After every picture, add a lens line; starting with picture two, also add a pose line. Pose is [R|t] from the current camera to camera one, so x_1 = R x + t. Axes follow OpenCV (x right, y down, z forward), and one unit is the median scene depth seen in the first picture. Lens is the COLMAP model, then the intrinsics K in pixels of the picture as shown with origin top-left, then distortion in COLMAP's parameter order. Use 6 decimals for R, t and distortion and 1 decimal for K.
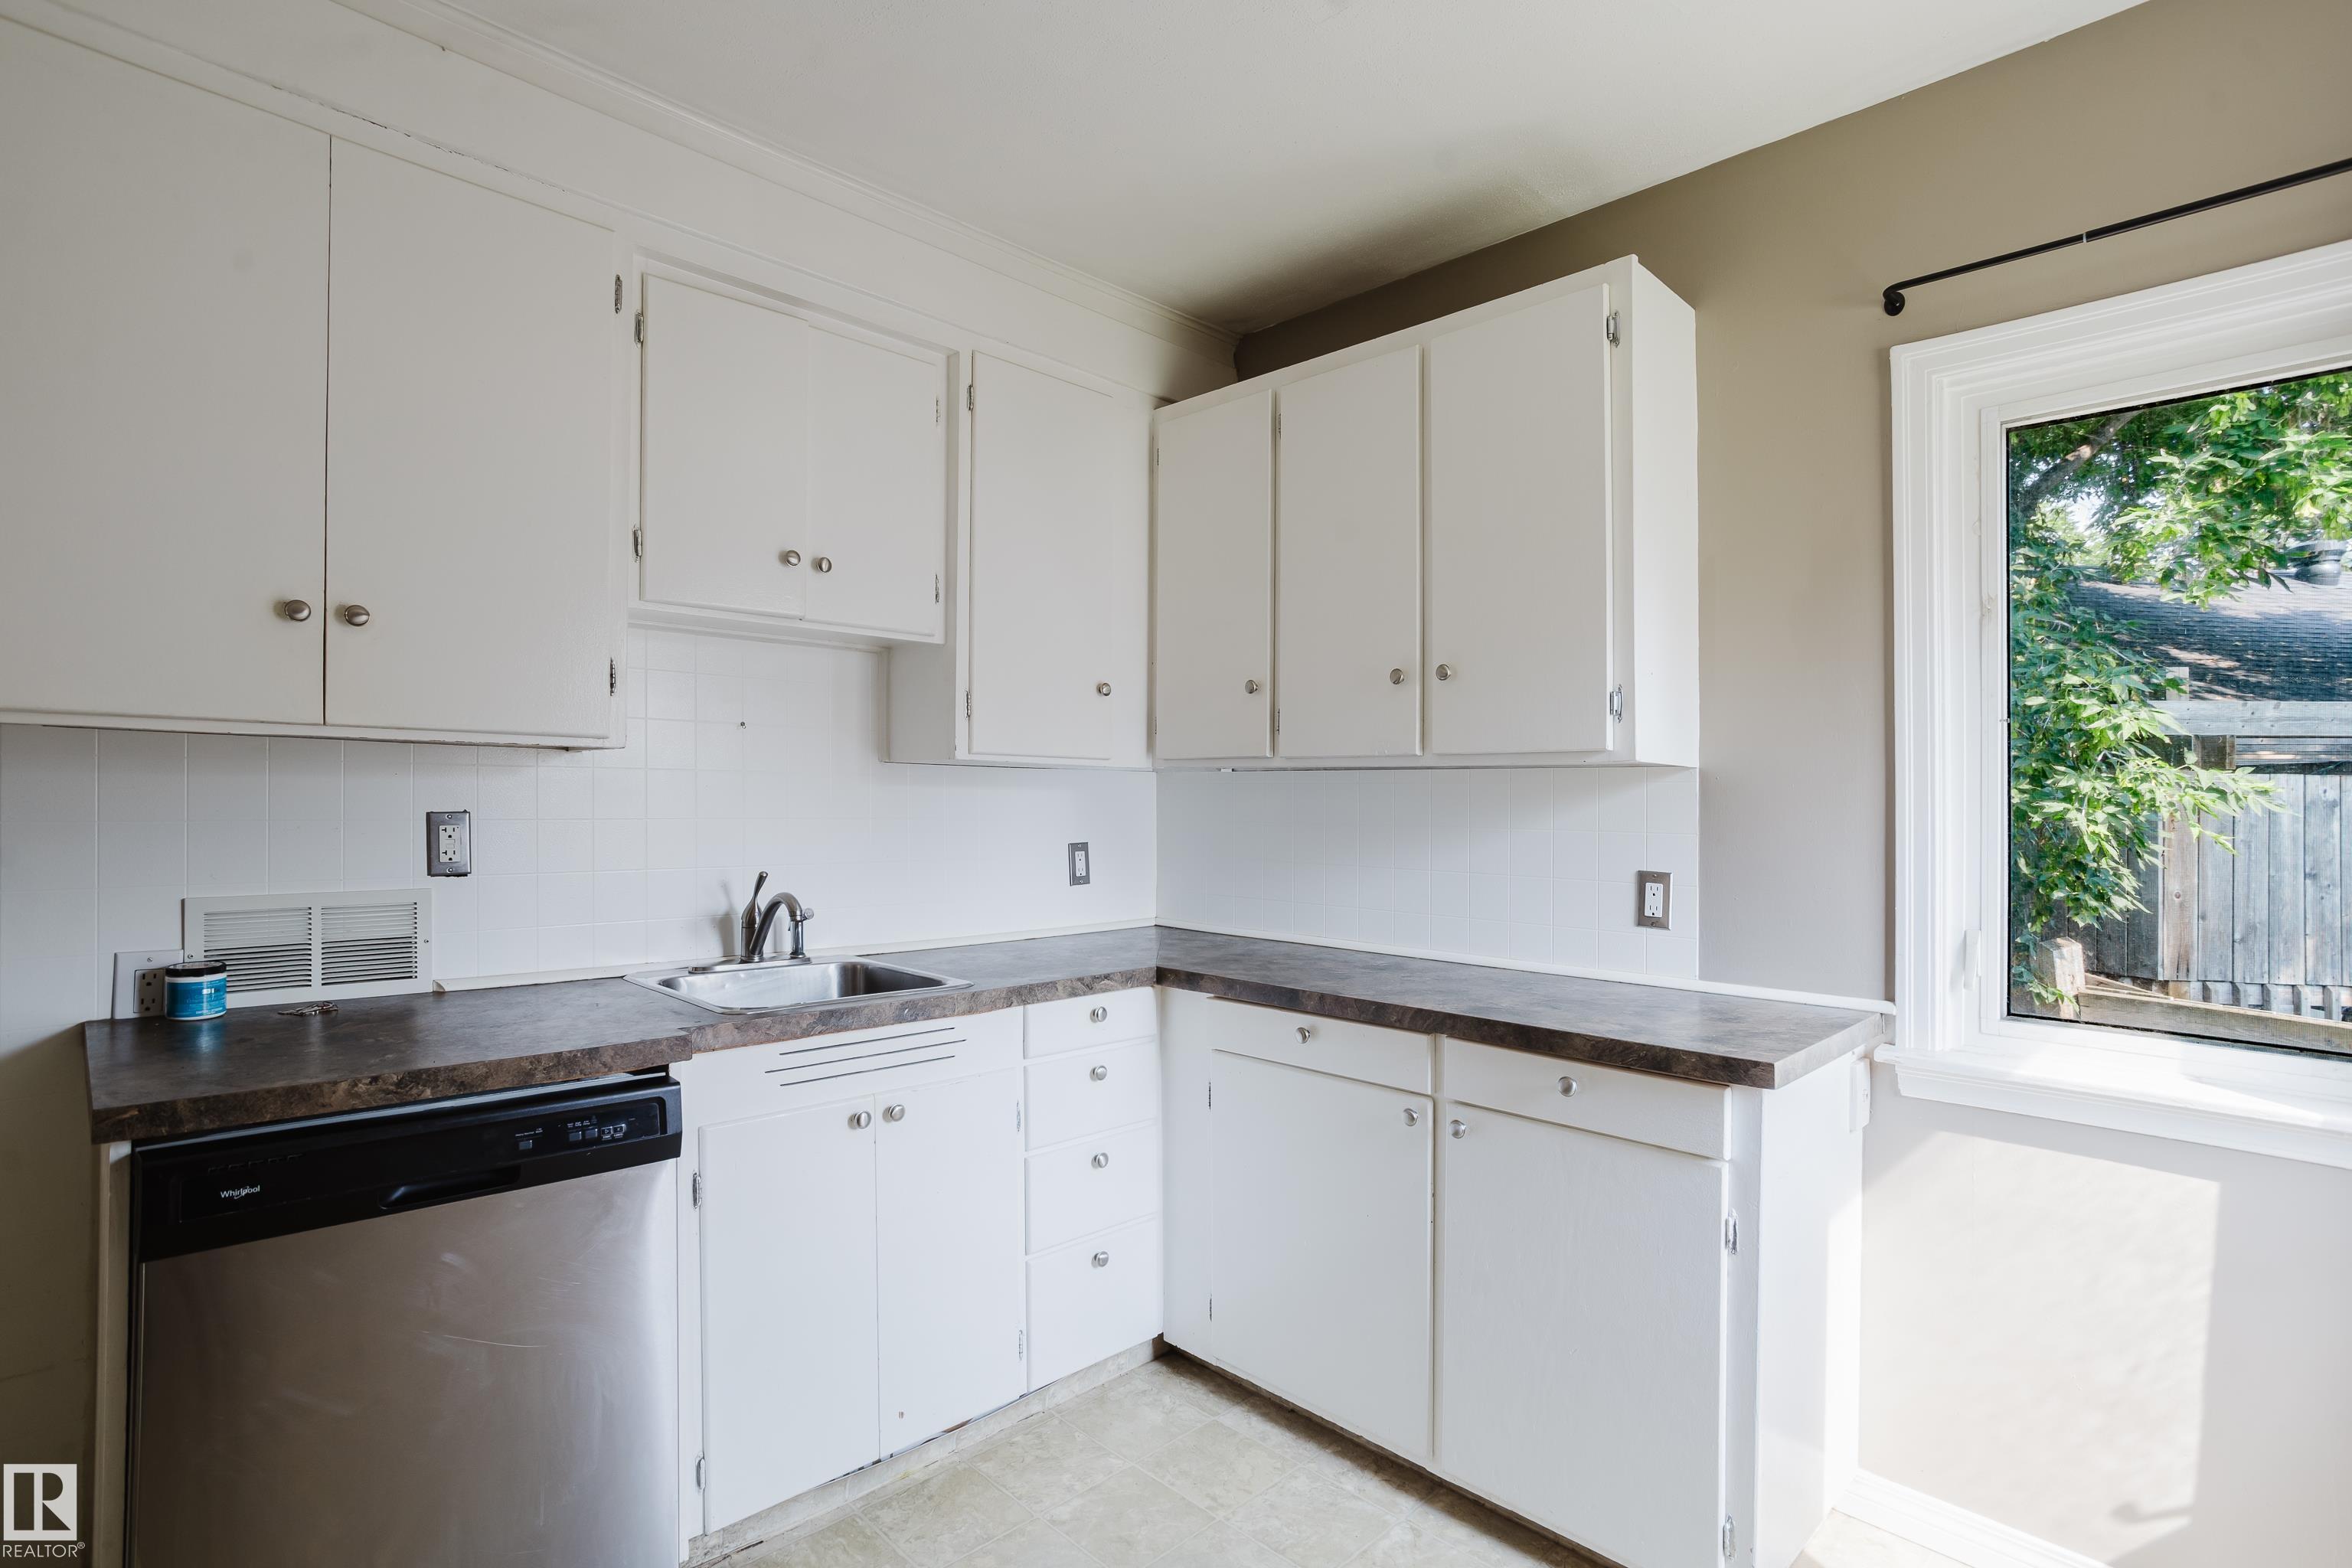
lens RADIAL K [[1145.4, 0, 1174.0], [0, 1145.4, 796.3], [0, 0, 1]] dist [-0.033618, 0.022741]
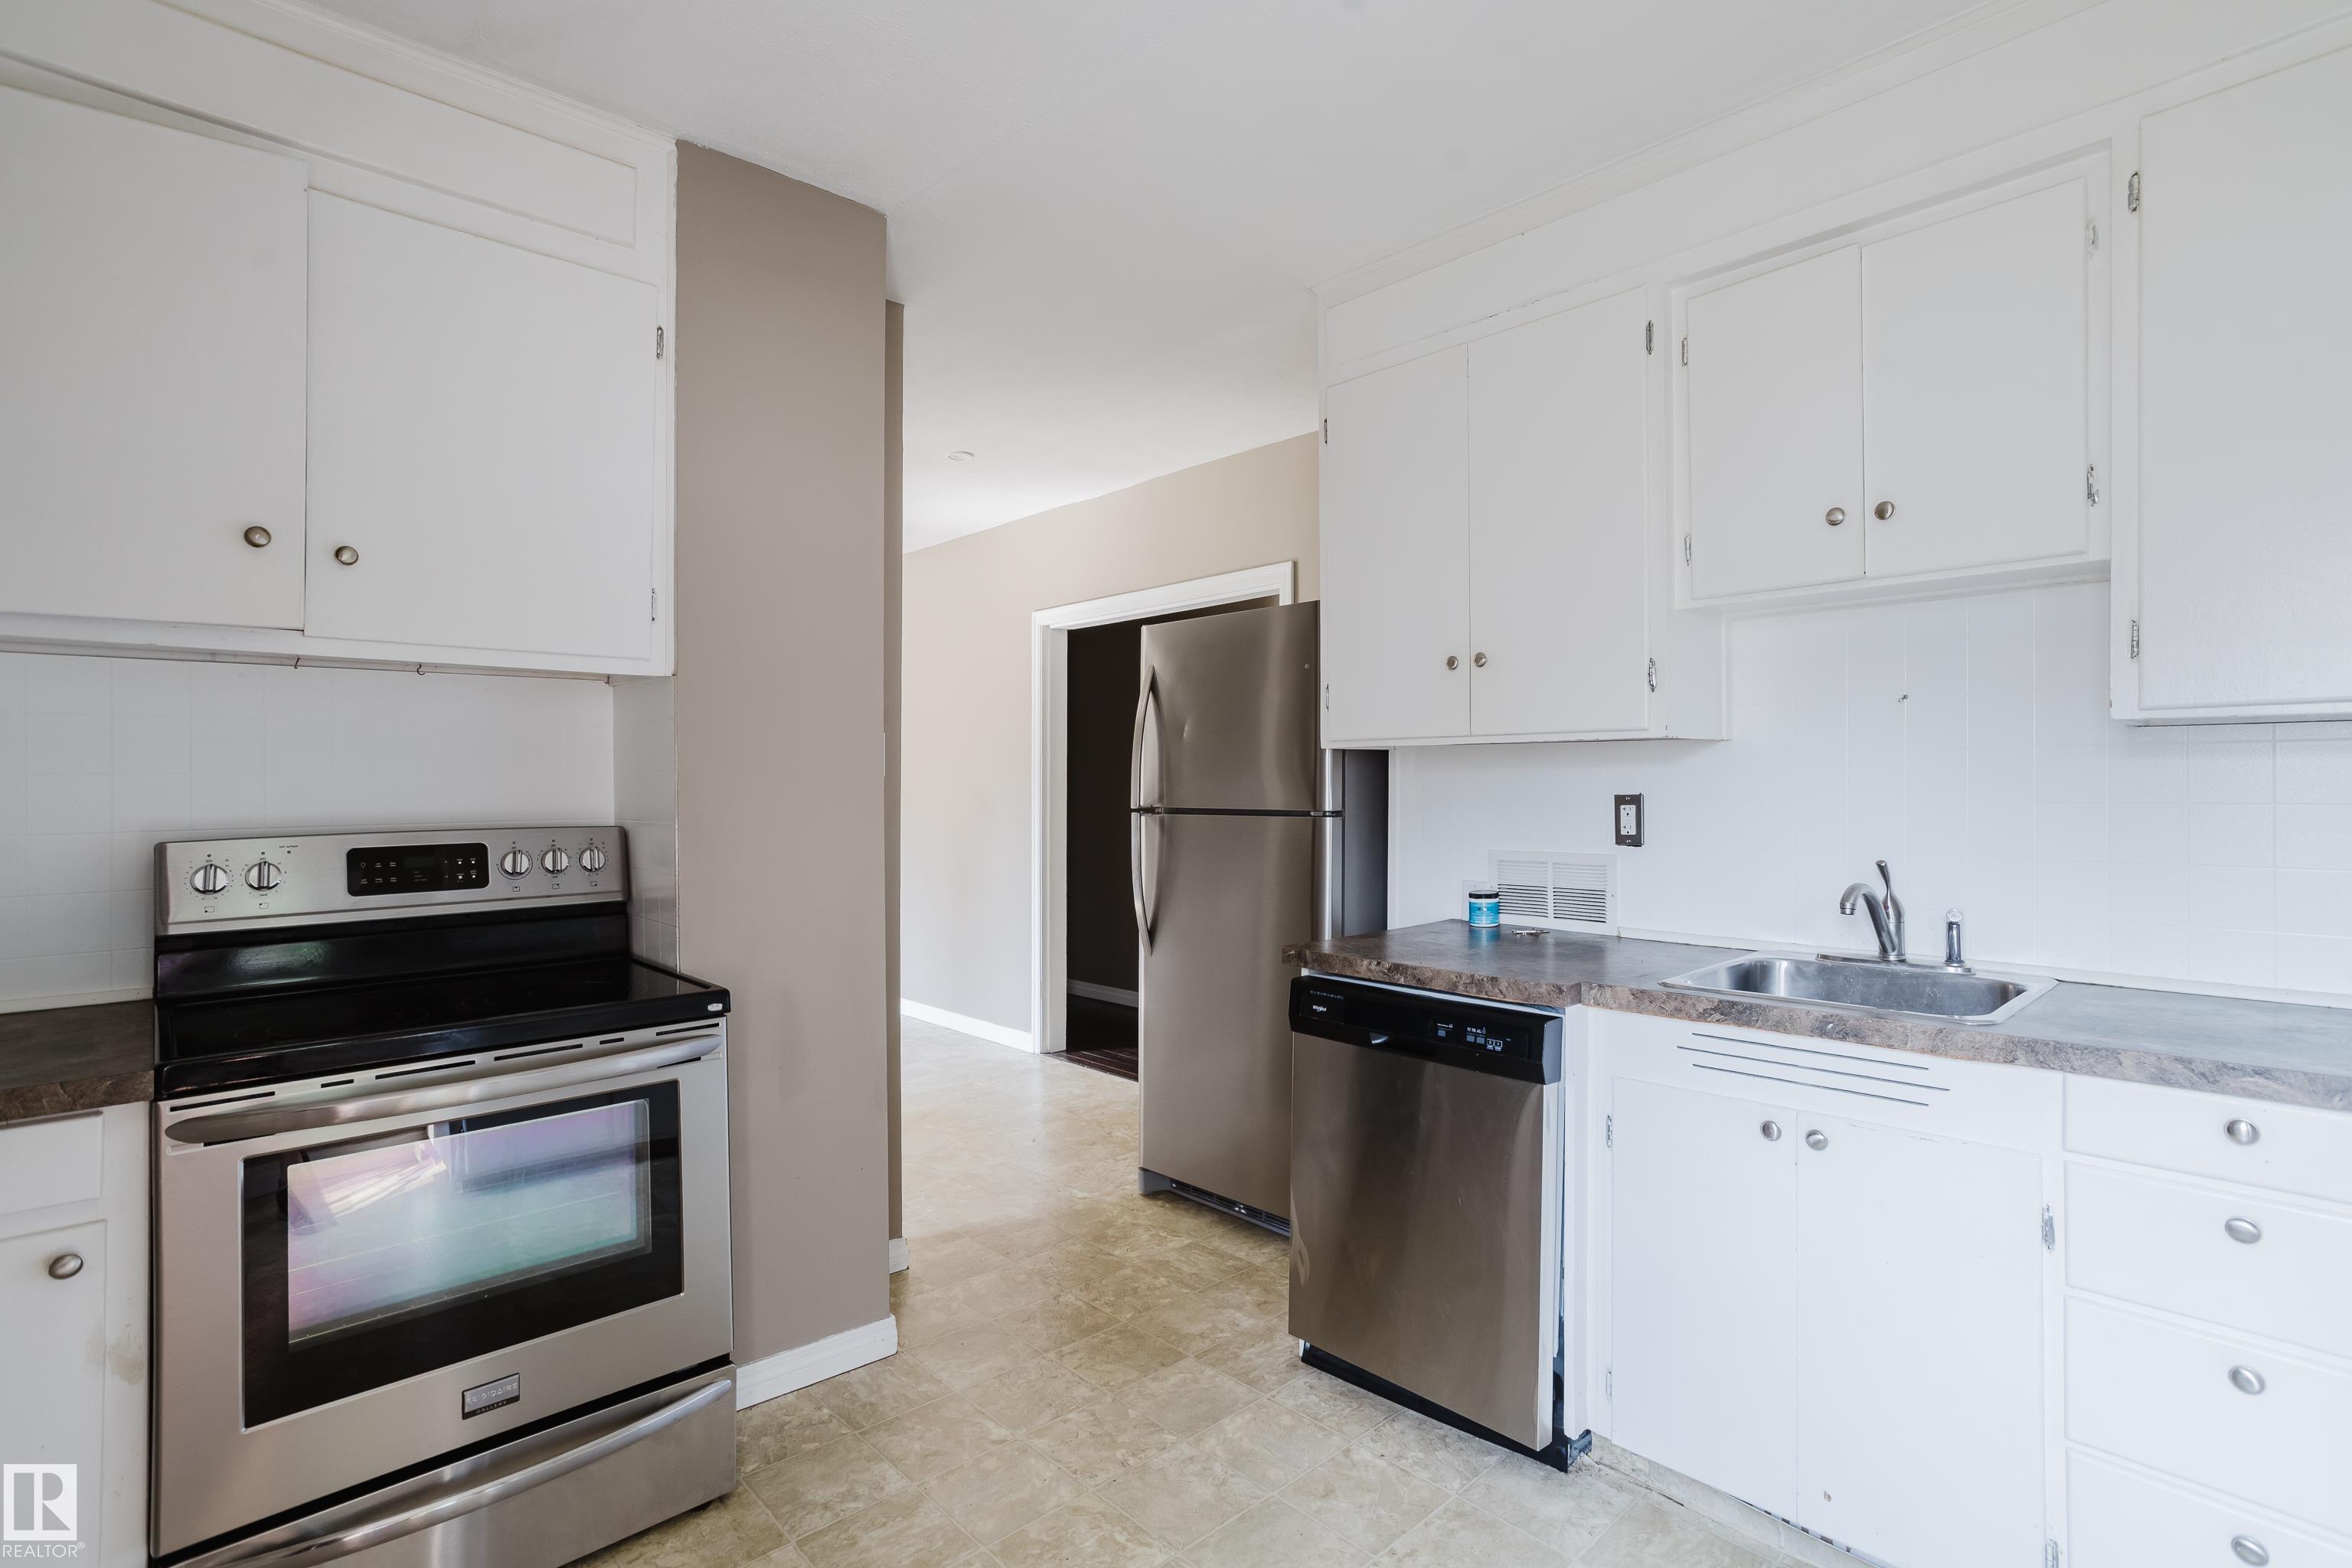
lens RADIAL K [[1145.4, 0, 1187.3], [0, 1145.4, 783.2], [0, 0, 1]] dist [-0.033618, 0.022741]
pose [[-0.023149, -0.011639, -0.999664, 0.644137], [0.012478, 0.999851, -0.011930, 0.010396], [0.999654, -0.012750, -0.023000, 0.552318]]
